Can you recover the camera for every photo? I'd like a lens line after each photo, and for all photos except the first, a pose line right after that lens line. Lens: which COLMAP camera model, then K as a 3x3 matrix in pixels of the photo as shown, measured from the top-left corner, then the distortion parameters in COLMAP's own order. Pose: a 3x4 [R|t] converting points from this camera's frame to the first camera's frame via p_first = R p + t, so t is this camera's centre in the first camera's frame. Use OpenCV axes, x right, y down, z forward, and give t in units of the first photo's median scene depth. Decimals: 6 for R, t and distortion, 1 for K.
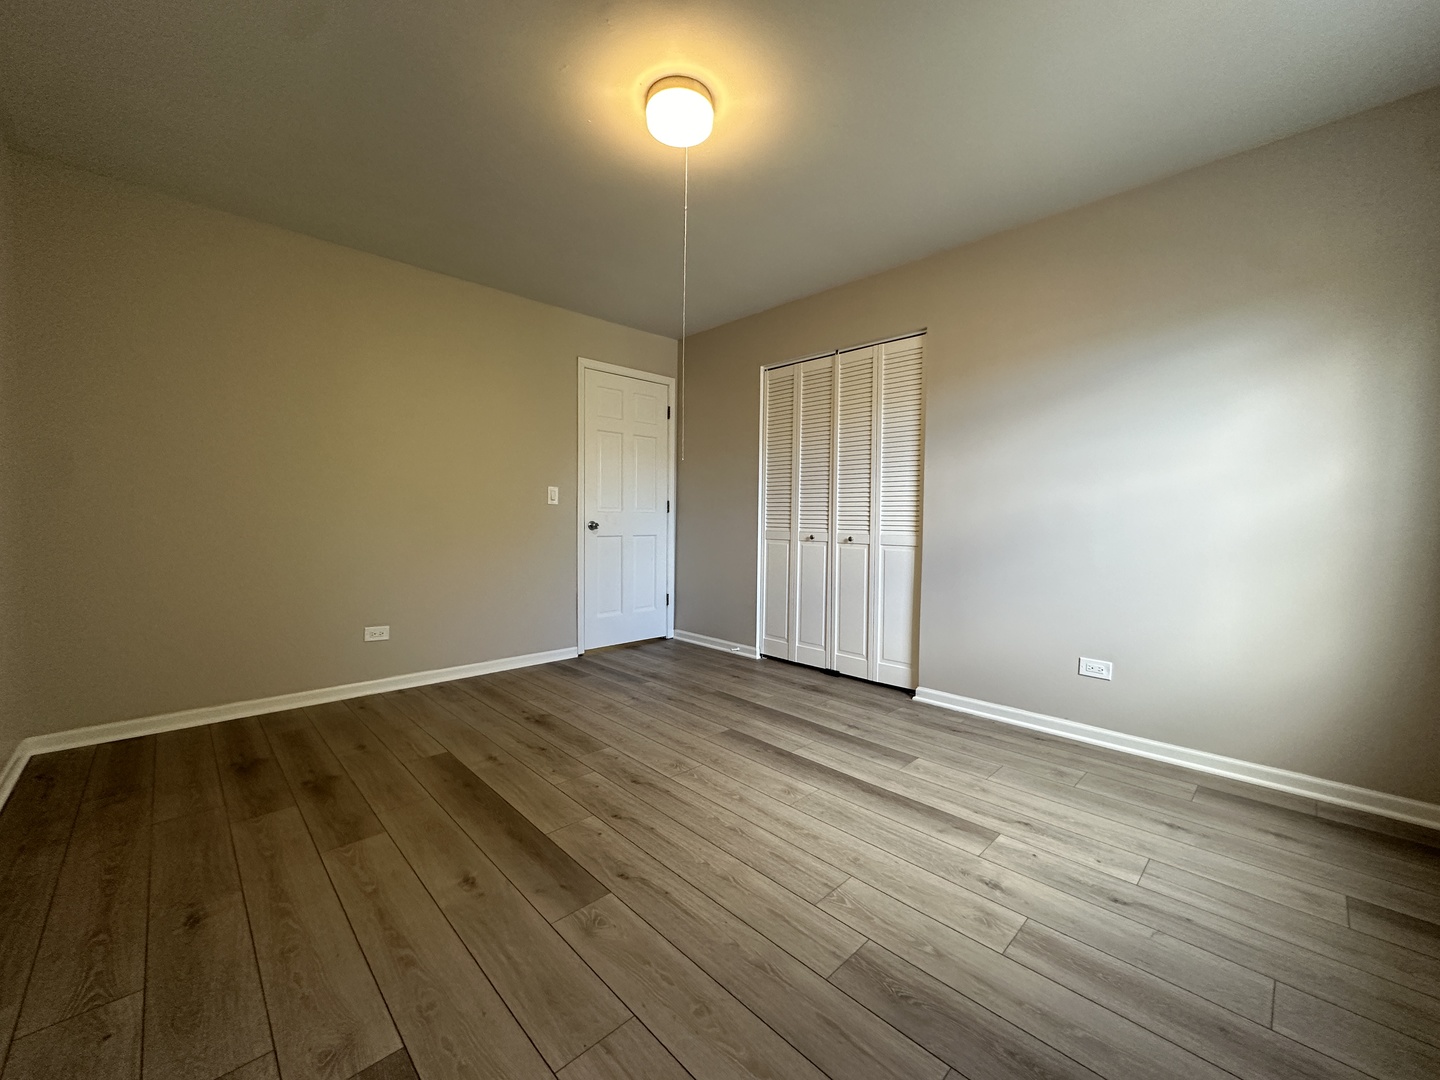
lens RADIAL K [[572.9, 0, 720.0], [0, 572.9, 540.0], [0, 0, 1]] dist [-0.004462, 0.000669]
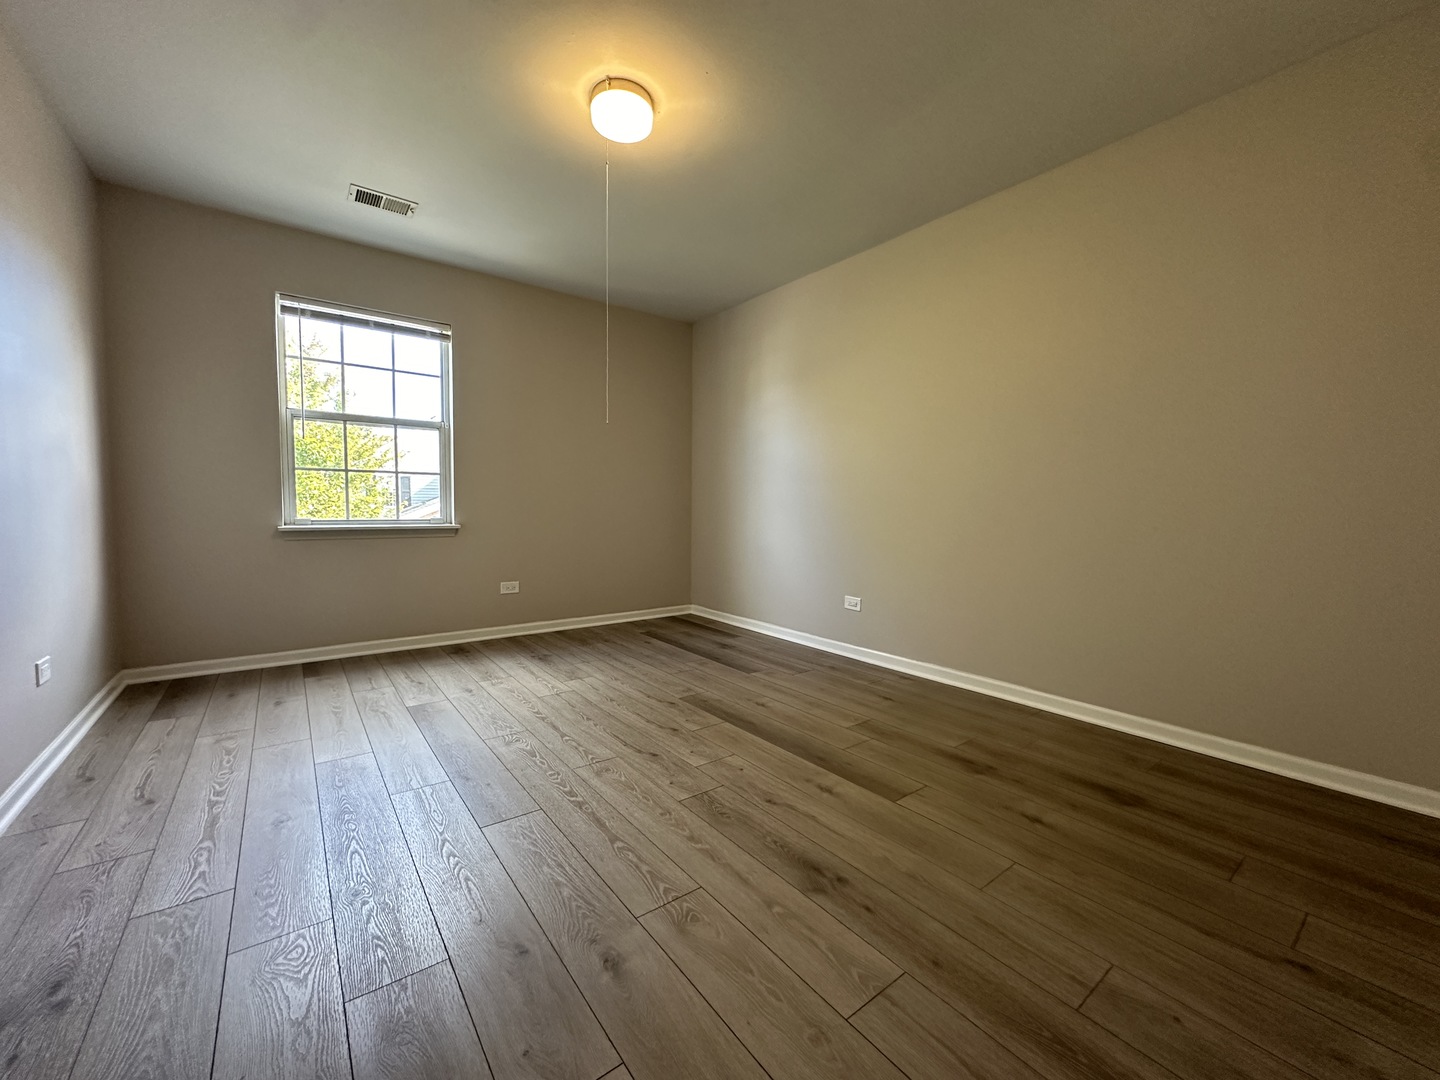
lens RADIAL K [[572.9, 0, 720.0], [0, 572.9, 540.0], [0, 0, 1]] dist [-0.004462, 0.000669]
pose [[-0.993043, -0.026565, 0.114719, -0.403989], [-0.014933, 0.994765, 0.101091, -0.047970], [-0.116804, 0.098675, -0.988241, 2.132948]]
